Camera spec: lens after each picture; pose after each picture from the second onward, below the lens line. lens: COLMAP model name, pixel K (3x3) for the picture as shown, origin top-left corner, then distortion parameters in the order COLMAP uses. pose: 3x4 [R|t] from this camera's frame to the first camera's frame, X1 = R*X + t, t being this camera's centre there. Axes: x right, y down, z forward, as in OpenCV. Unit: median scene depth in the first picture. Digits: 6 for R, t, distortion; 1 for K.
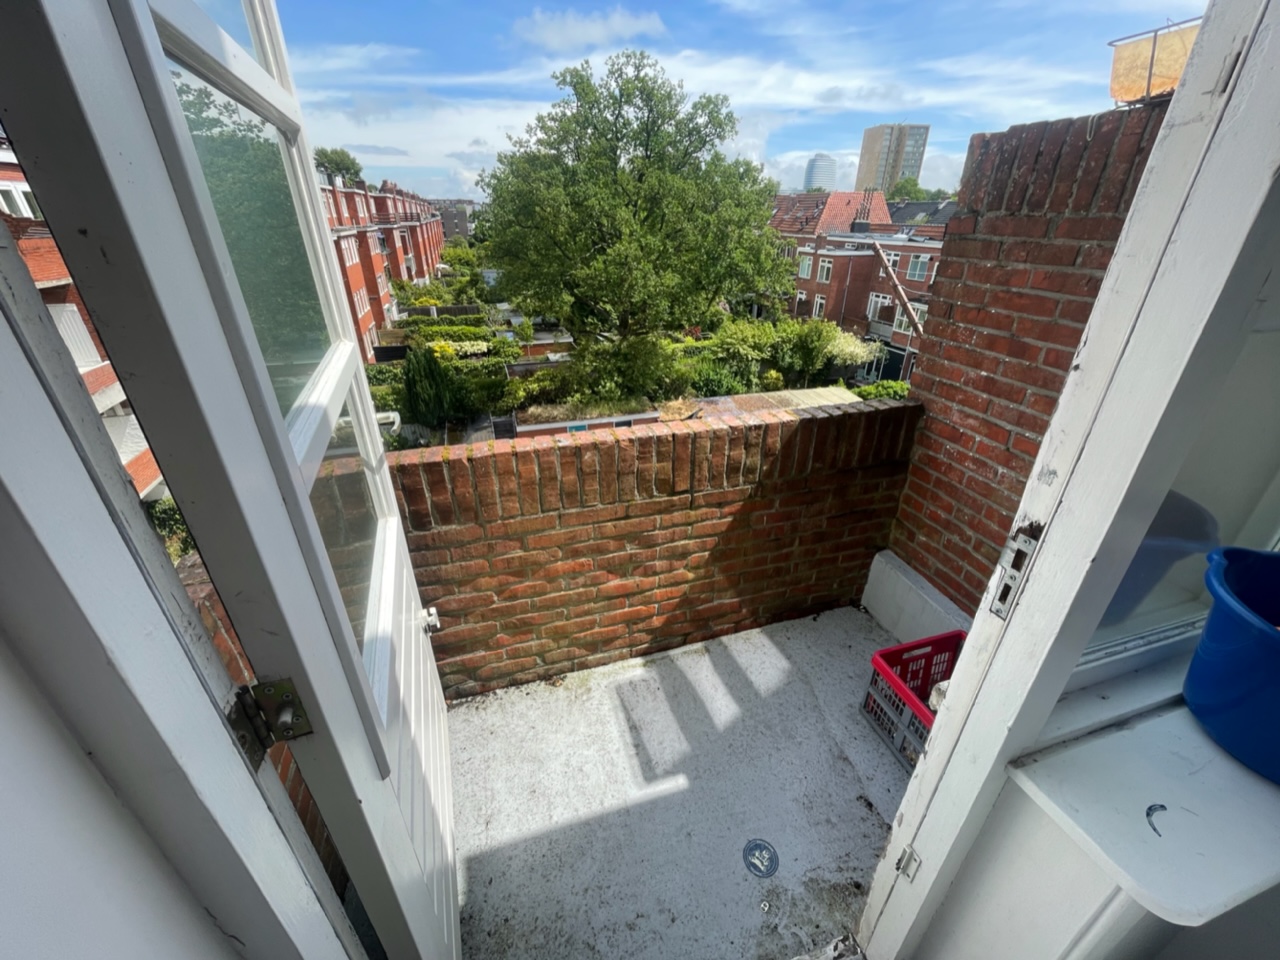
lens RADIAL K [[518.0, 0, 645.4], [0, 518.0, 479.3], [0, 0, 1]] dist [-0.002467, 0.000532]
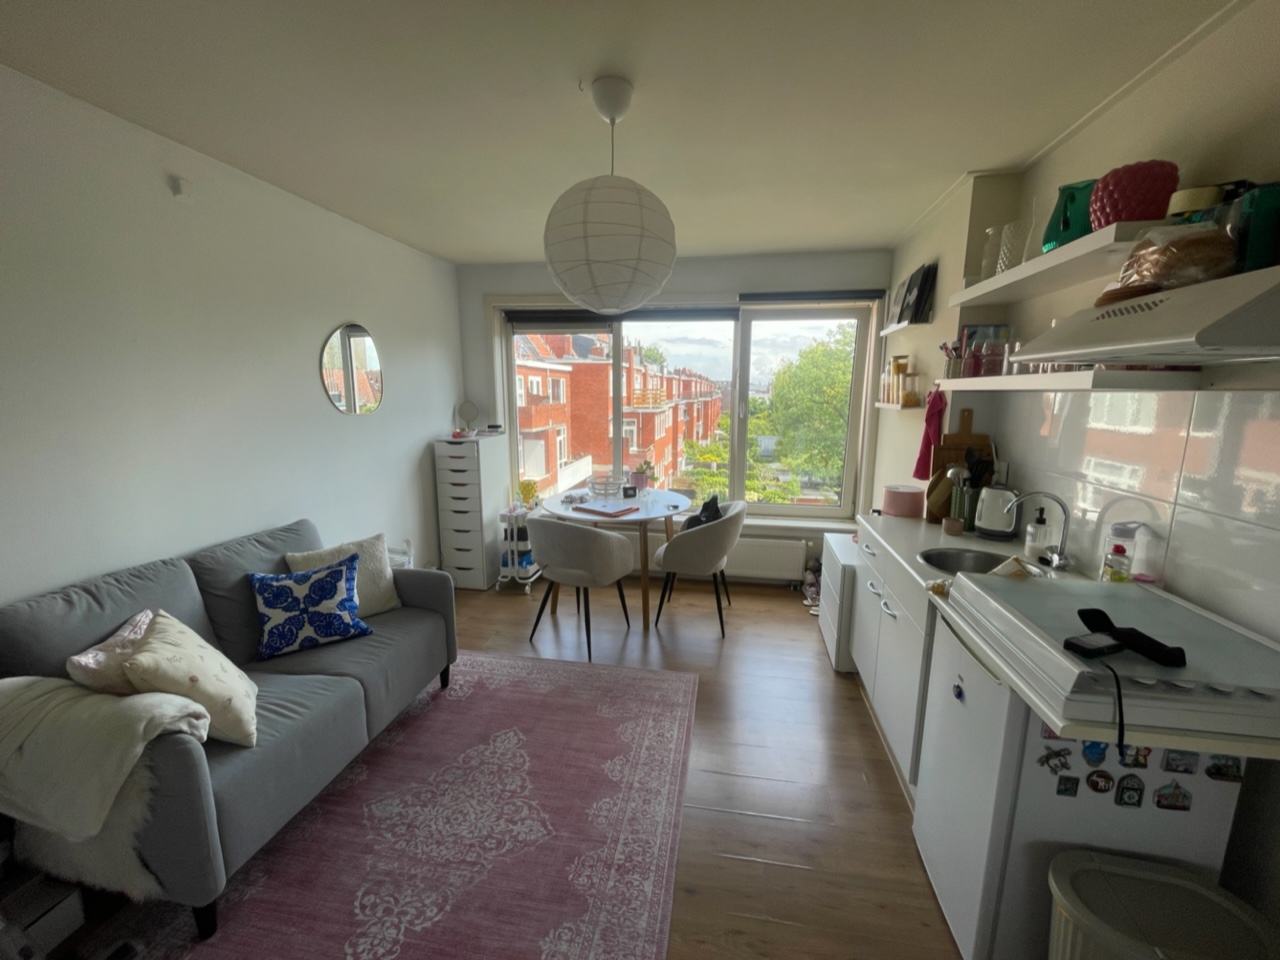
lens RADIAL K [[518.0, 0, 641.1], [0, 518.0, 479.3], [0, 0, 1]] dist [-0.002467, 0.000532]
pose [[0.889073, 0.077236, -0.451203, -0.030772], [-0.210077, 0.944583, -0.252253, 0.083889], [0.406715, 0.319058, 0.856028, -0.167050]]
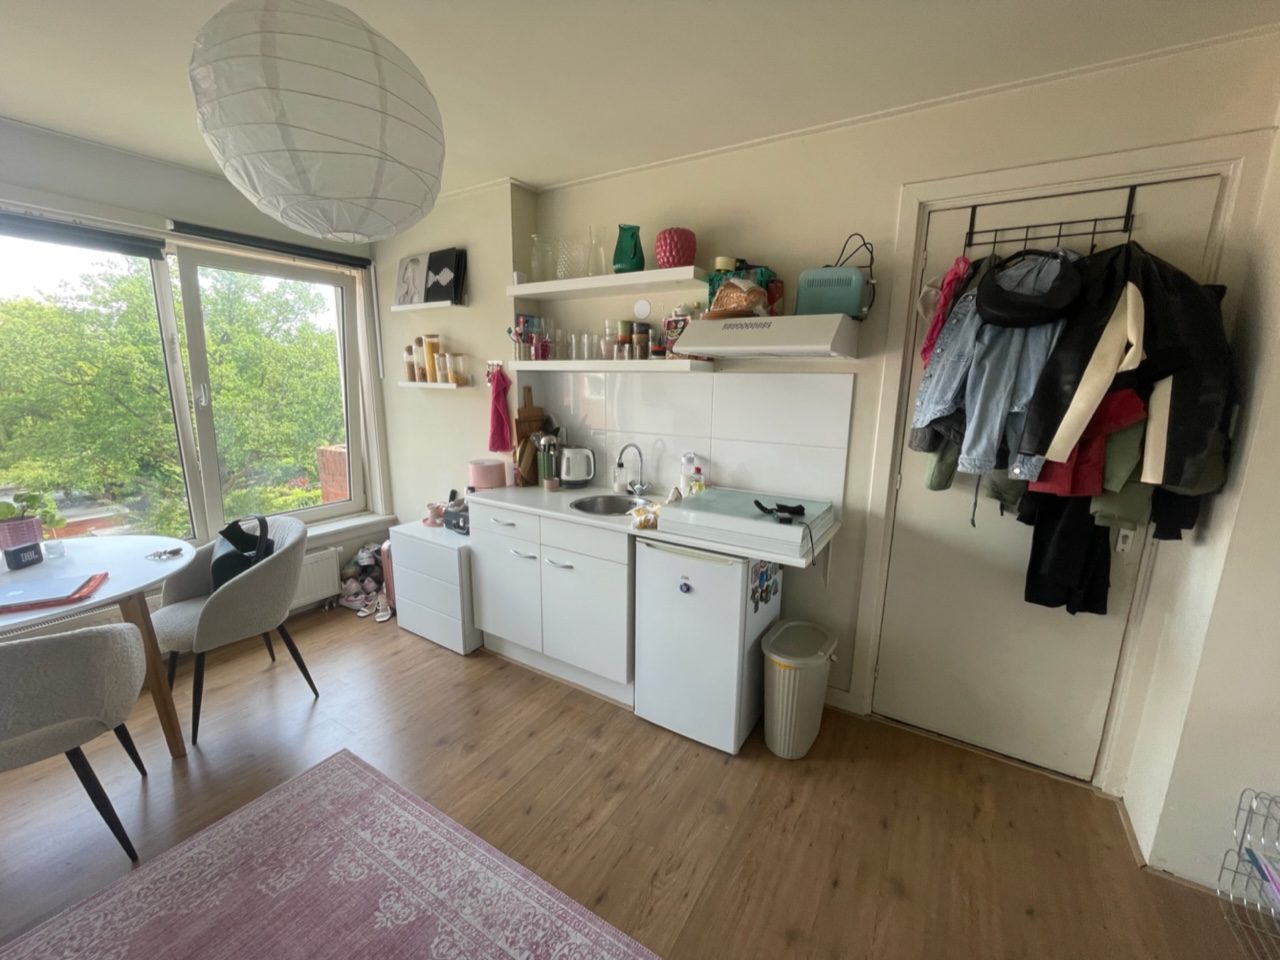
lens RADIAL K [[518.0, 0, 641.9], [0, 518.0, 481.2], [0, 0, 1]] dist [-0.002467, 0.000532]
pose [[0.753205, -0.124586, 0.645880, -0.083933], [0.290949, 0.943726, -0.157257, 0.078813], [-0.589942, 0.306365, 0.747067, -0.156365]]
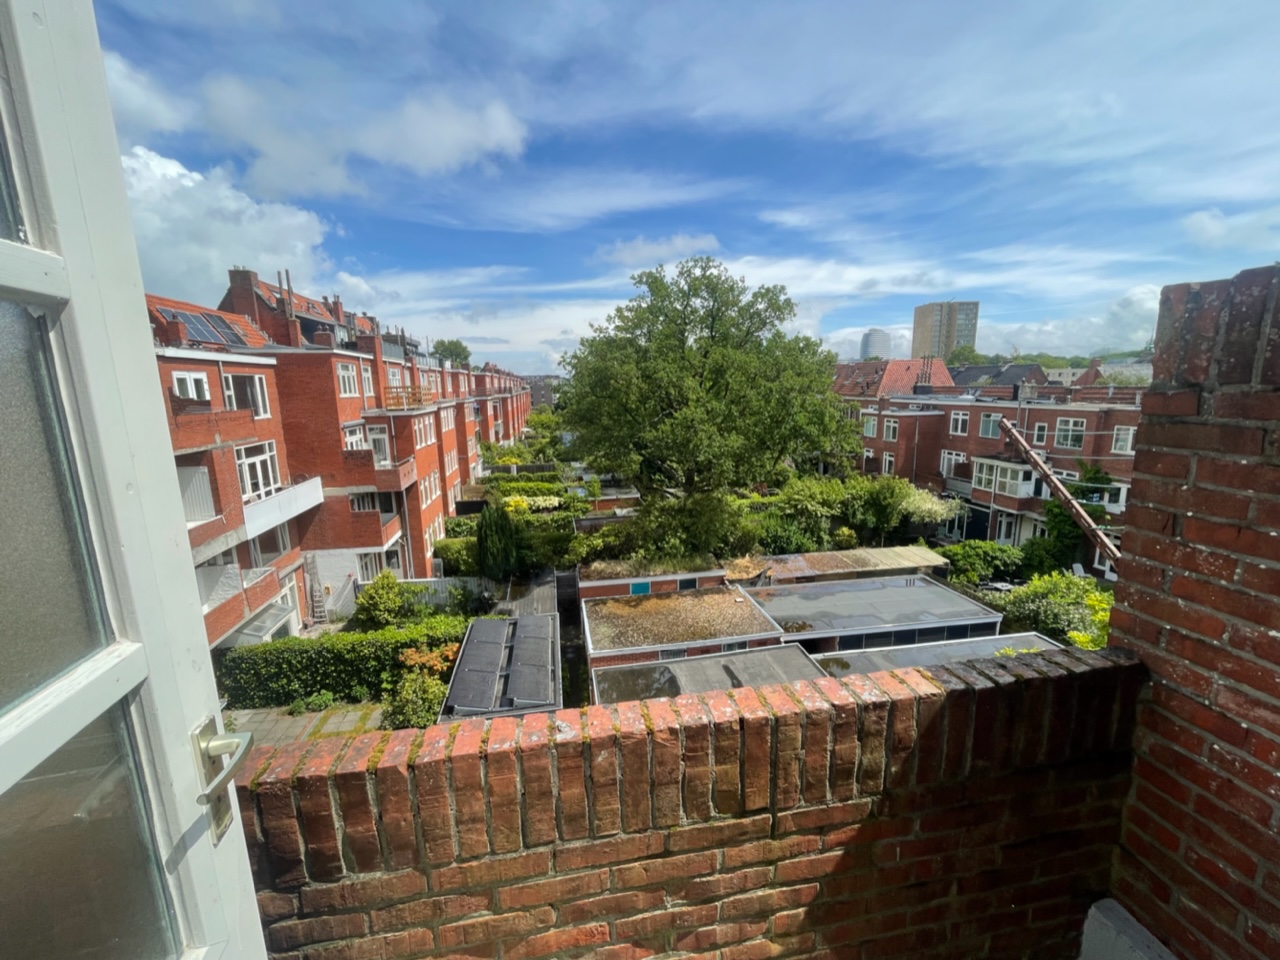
lens RADIAL K [[518.0, 0, 645.2], [0, 518.0, 477.1], [0, 0, 1]] dist [-0.002467, 0.000532]
pose [[0.991922, -0.000805, -0.126845, 0.001275], [-0.036097, 0.956843, -0.288354, -0.012767], [0.121603, 0.290603, 0.949085, 0.021585]]
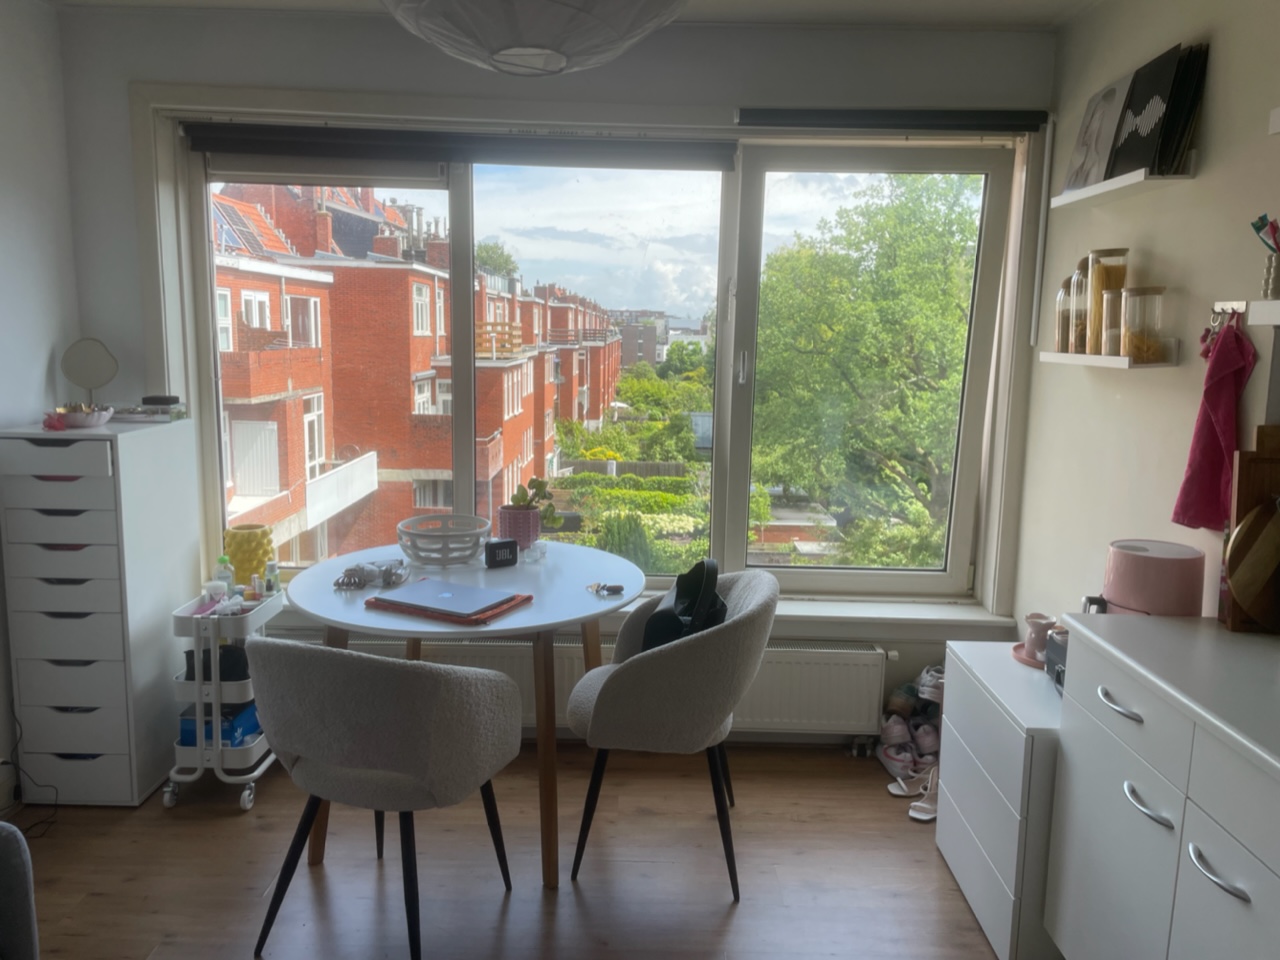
lens RADIAL K [[966.0, 0, 640.9], [0, 966.0, 469.2], [0, 0, 1]] dist [0.067387, -0.058912]
pose [[0.954730, 0.056673, -0.292026, -0.051468], [-0.149361, 0.940298, -0.305829, 0.073704], [0.257260, 0.335602, 0.906195, -0.145528]]
